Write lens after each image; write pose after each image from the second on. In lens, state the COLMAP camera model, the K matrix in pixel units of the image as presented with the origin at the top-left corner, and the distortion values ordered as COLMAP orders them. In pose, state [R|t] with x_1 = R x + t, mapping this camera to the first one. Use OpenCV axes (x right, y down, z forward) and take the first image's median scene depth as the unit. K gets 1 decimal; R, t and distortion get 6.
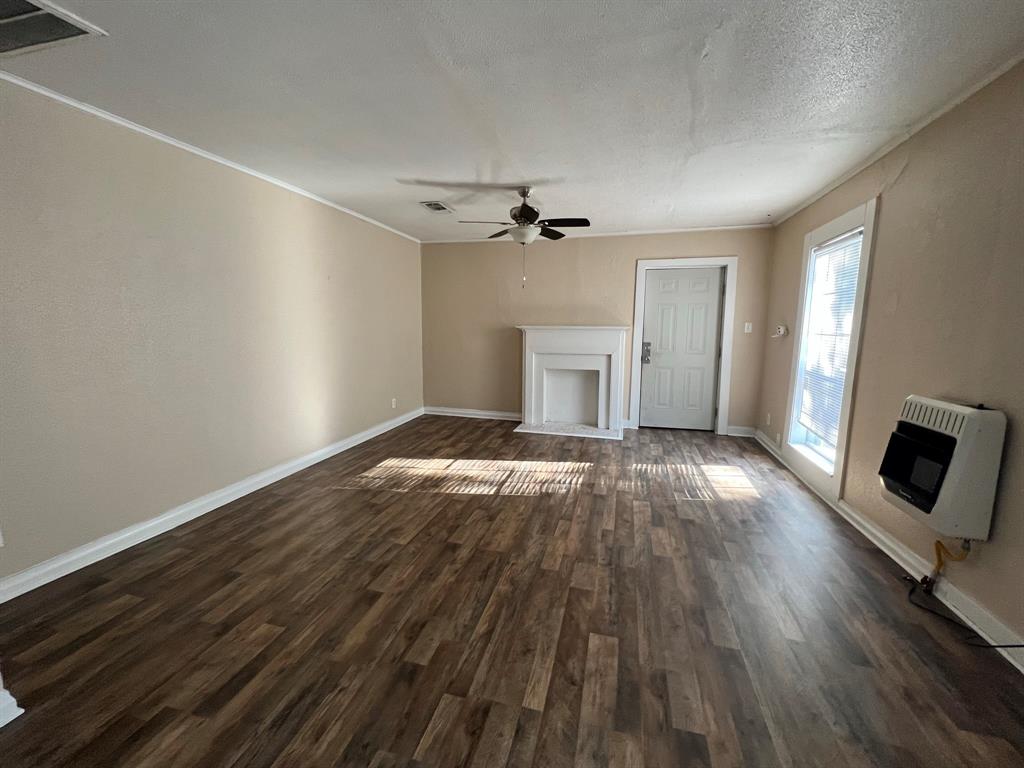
lens RADIAL K [[414.0, 0, 512.0], [0, 414.0, 384.0], [0, 0, 1]] dist [-0.001764, -0.000042]
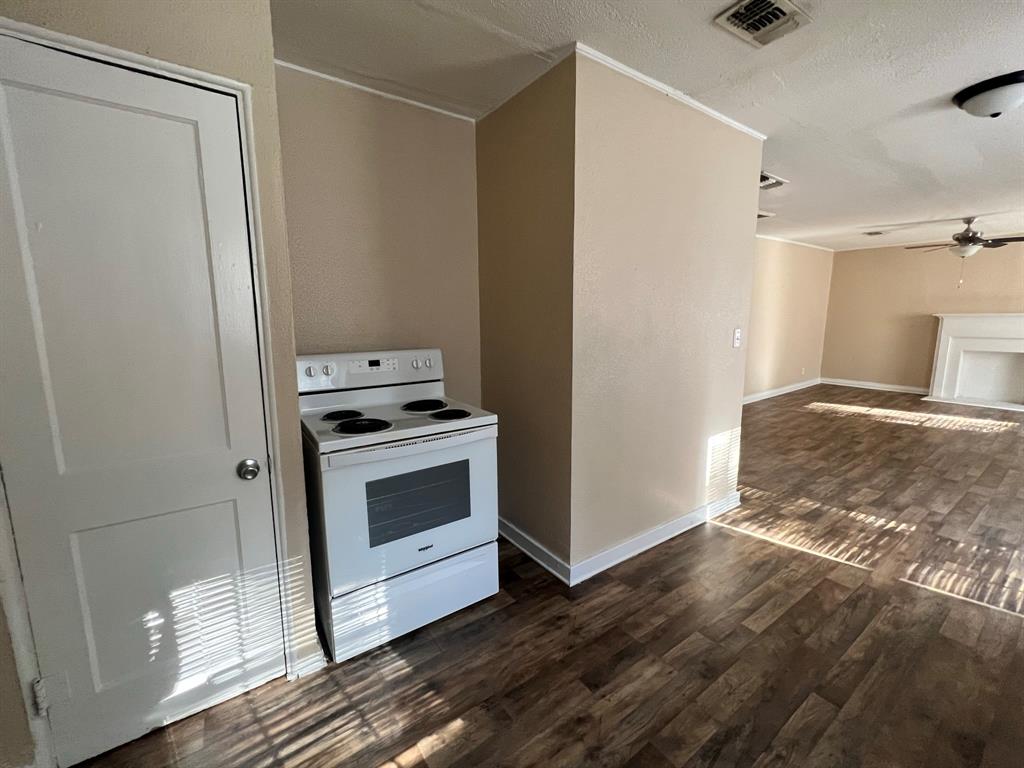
lens RADIAL K [[414.0, 0, 512.0], [0, 414.0, 384.0], [0, 0, 1]] dist [-0.001764, -0.000042]
pose [[0.765298, 0.084256, -0.638138, -0.213850], [-0.068946, 0.996422, 0.048877, 0.132520], [0.639973, 0.006591, 0.768369, -1.069753]]
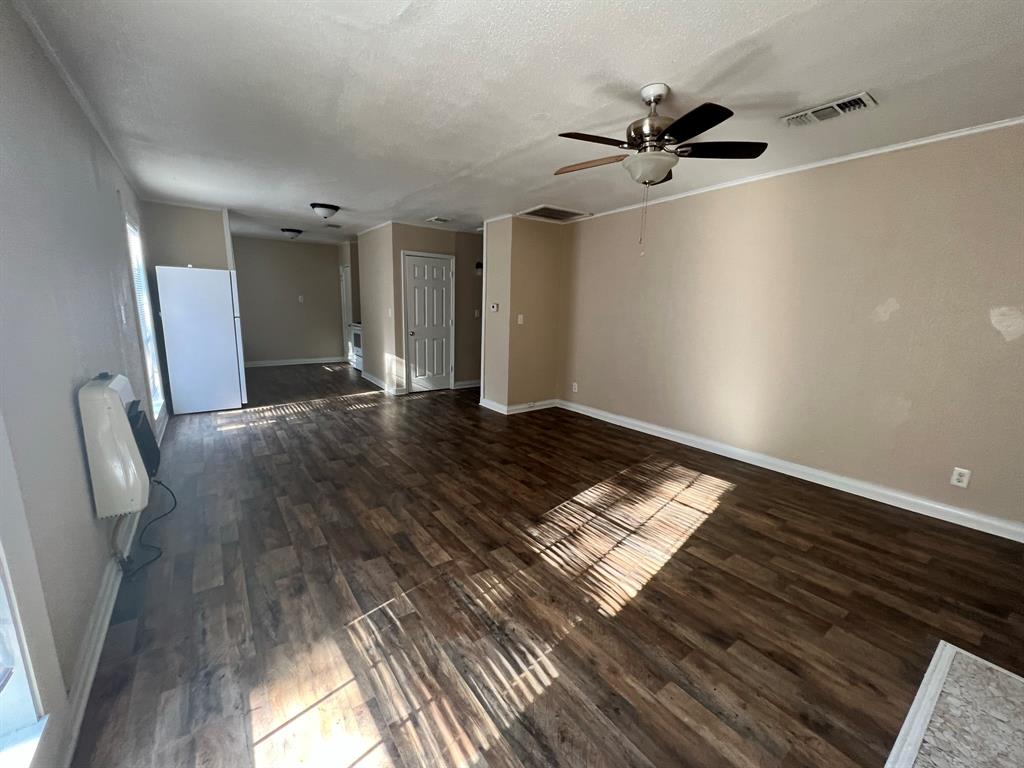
lens RADIAL K [[414.0, 0, 512.0], [0, 414.0, 384.0], [0, 0, 1]] dist [-0.001764, -0.000042]
pose [[-0.621268, 0.124426, -0.773656, 0.667325], [-0.136024, 0.955199, 0.262855, -0.186450], [0.771701, 0.268540, -0.576510, 1.267261]]
